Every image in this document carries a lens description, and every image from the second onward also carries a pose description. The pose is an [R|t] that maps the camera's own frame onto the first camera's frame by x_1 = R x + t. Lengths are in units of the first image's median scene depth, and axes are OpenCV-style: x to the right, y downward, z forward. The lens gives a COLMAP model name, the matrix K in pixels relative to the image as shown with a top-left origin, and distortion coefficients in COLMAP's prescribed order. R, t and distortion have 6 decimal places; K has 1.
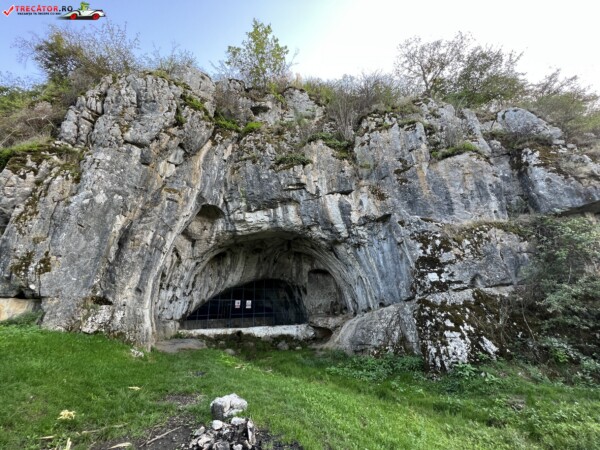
lens RADIAL K [[239.8, 0, 301.0], [0, 239.8, 225.1], [0, 0, 1]] dist [-0.001654, 0.000507]
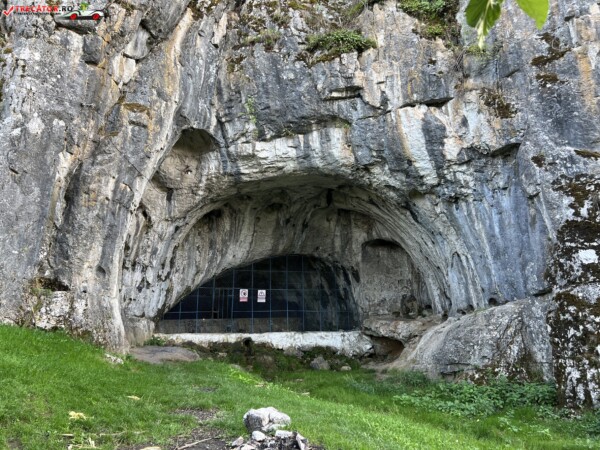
lens RADIAL K [[451.2, 0, 299.0], [0, 451.2, 226.6], [0, 0, 1]] dist [0.056690, -0.067583]
pose [[0.994853, 0.007757, -0.101029, -0.018162], [0.008214, 0.987610, 0.156716, -0.021543], [0.100993, -0.156739, 0.982463, -0.091176]]
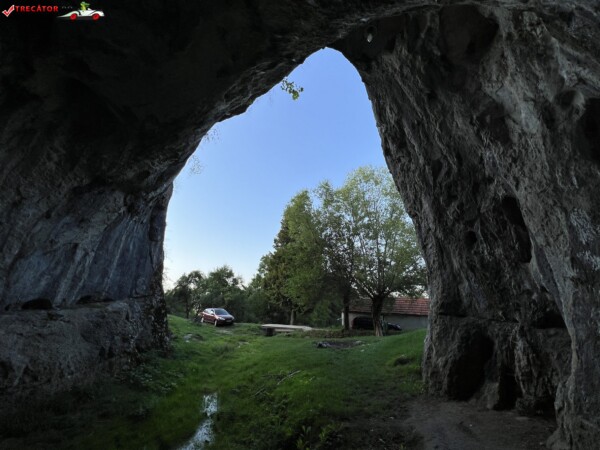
lens RADIAL K [[238.6, 0, 297.9], [0, 238.6, 225.1], [0, 0, 1]] dist [-0.000289, -0.000041]
pose [[-0.893596, 0.137965, 0.427144, -0.447543], [-0.166548, 0.781762, -0.600925, 0.424591], [-0.416831, -0.608124, -0.675601, 1.190174]]
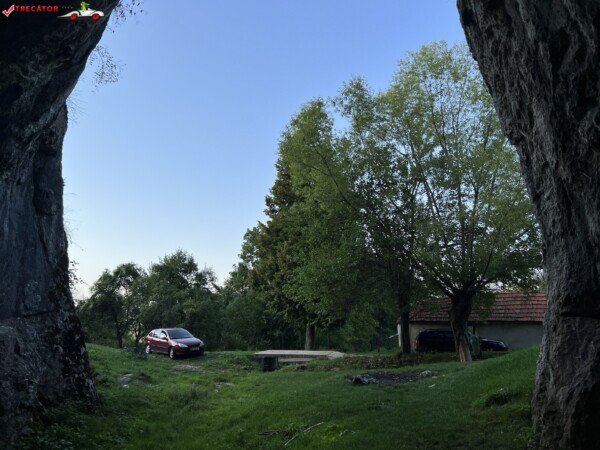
lens RADIAL K [[451.2, 0, 299.0], [0, 451.2, 226.6], [0, 0, 1]] dist [0.056690, -0.067583]
pose [[-0.872977, 0.132339, 0.469465, -0.464490], [-0.133780, 0.860617, -0.491367, 0.433754], [-0.469056, -0.491757, -0.733594, 1.203349]]
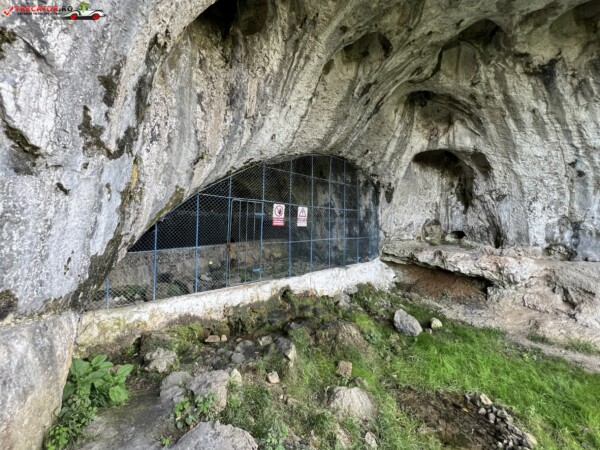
lens RADIAL K [[240.3, 0, 299.7], [0, 240.3, 226.8], [0, 0, 1]] dist [-0.000700, 0.000143]
pose [[0.934123, 0.041011, 0.354588, -0.470511], [-0.165092, 0.930384, 0.327309, 0.304866], [-0.316480, -0.364286, 0.875863, 0.913575]]
